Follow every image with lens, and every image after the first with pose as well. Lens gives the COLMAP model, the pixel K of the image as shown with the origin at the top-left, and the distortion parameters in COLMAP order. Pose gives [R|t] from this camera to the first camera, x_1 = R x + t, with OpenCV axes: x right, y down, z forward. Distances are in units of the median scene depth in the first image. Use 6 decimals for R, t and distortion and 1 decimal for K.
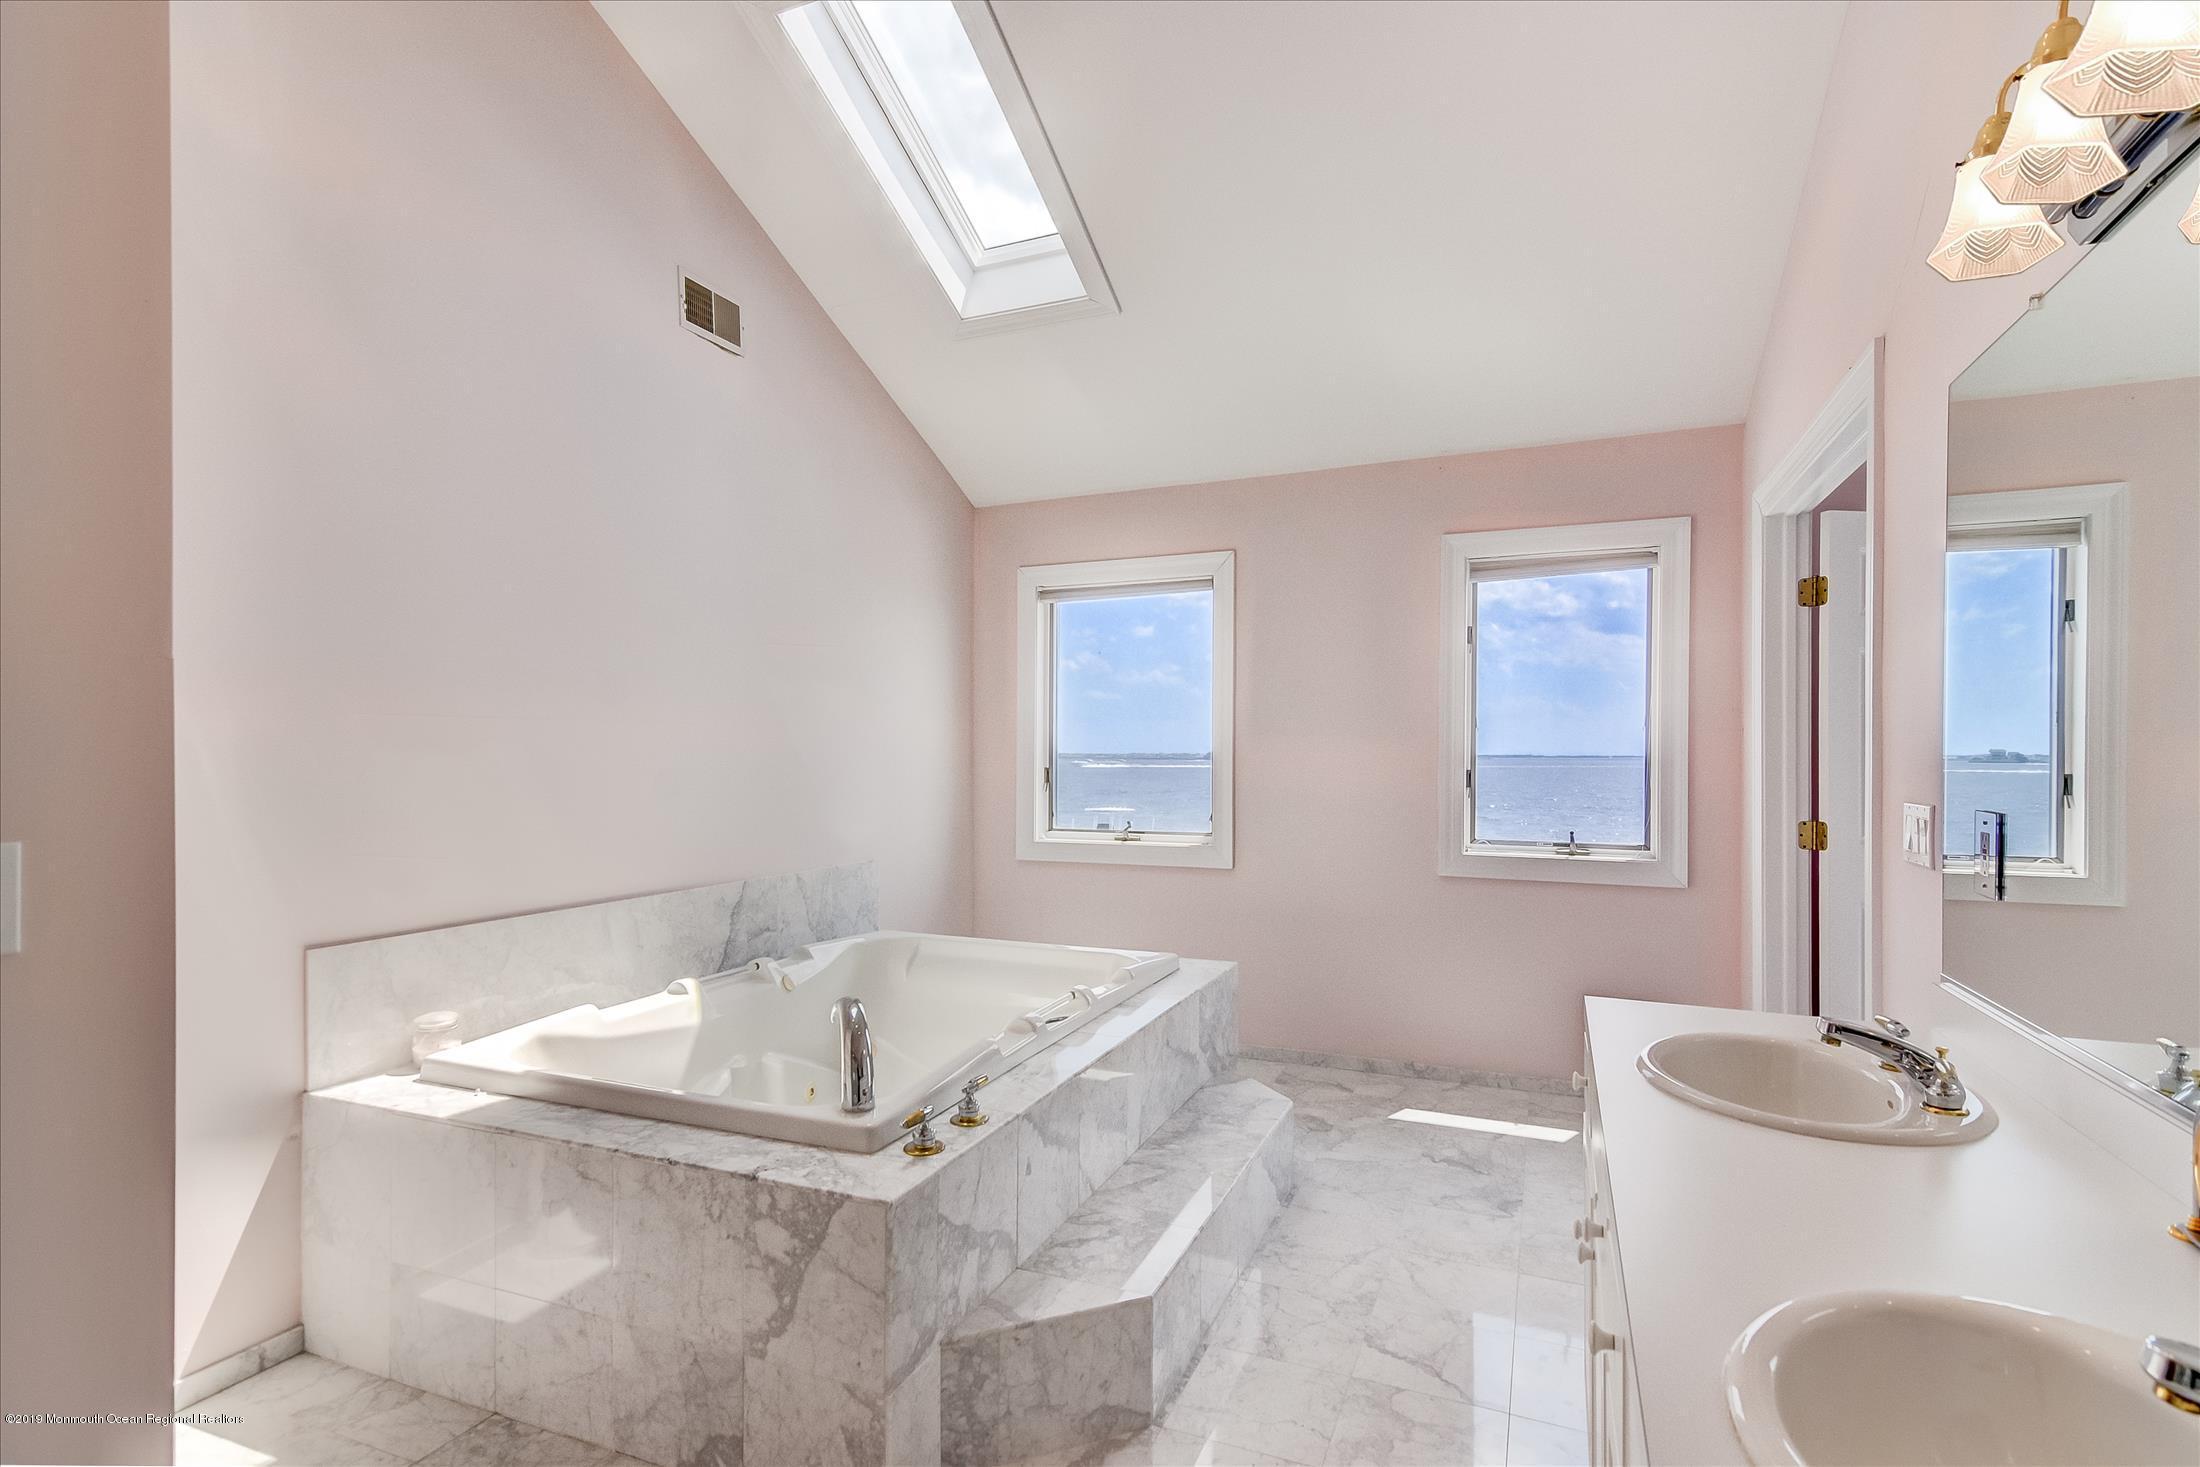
lens RADIAL K [[1112.3, 0, 1098.5], [0, 1112.3, 749.8], [0, 0, 1]] dist [0.057853, -0.006679]
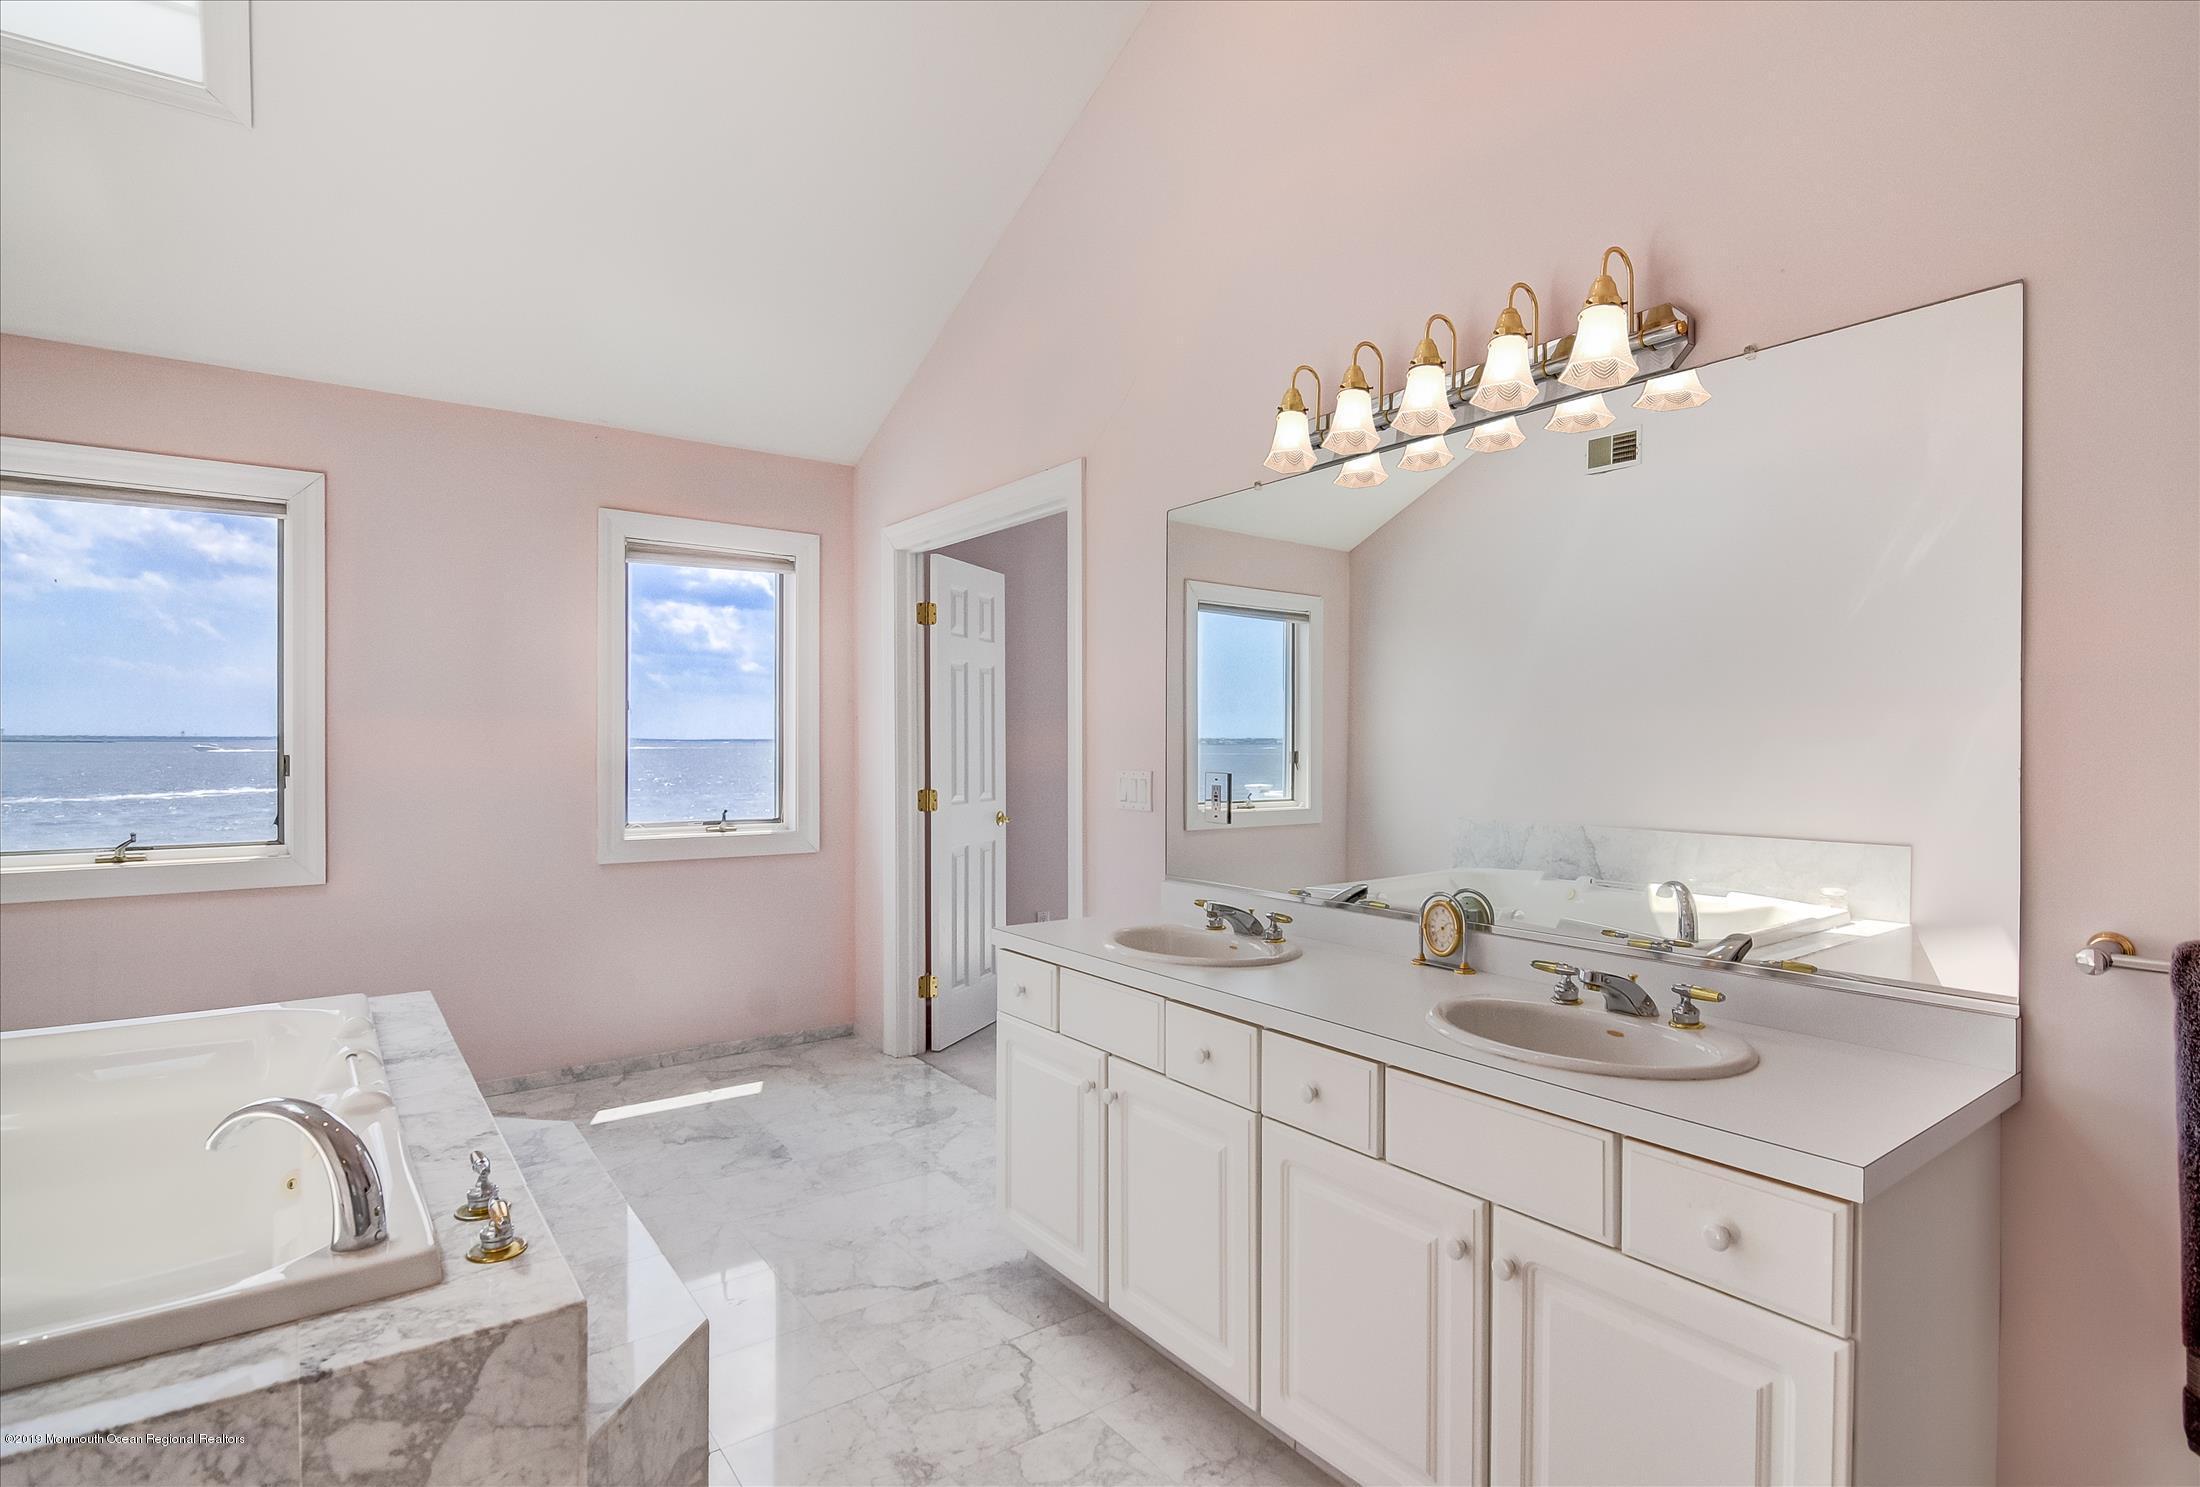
lens RADIAL K [[1112.3, 0, 1150.1], [0, 1112.3, 746.6], [0, 0, 1]] dist [0.057853, -0.006679]
pose [[0.512350, -0.003500, 0.858770, -0.337480], [-0.006942, 0.999942, 0.008217, 0.001022], [-0.858749, -0.010172, 0.512296, 0.125151]]
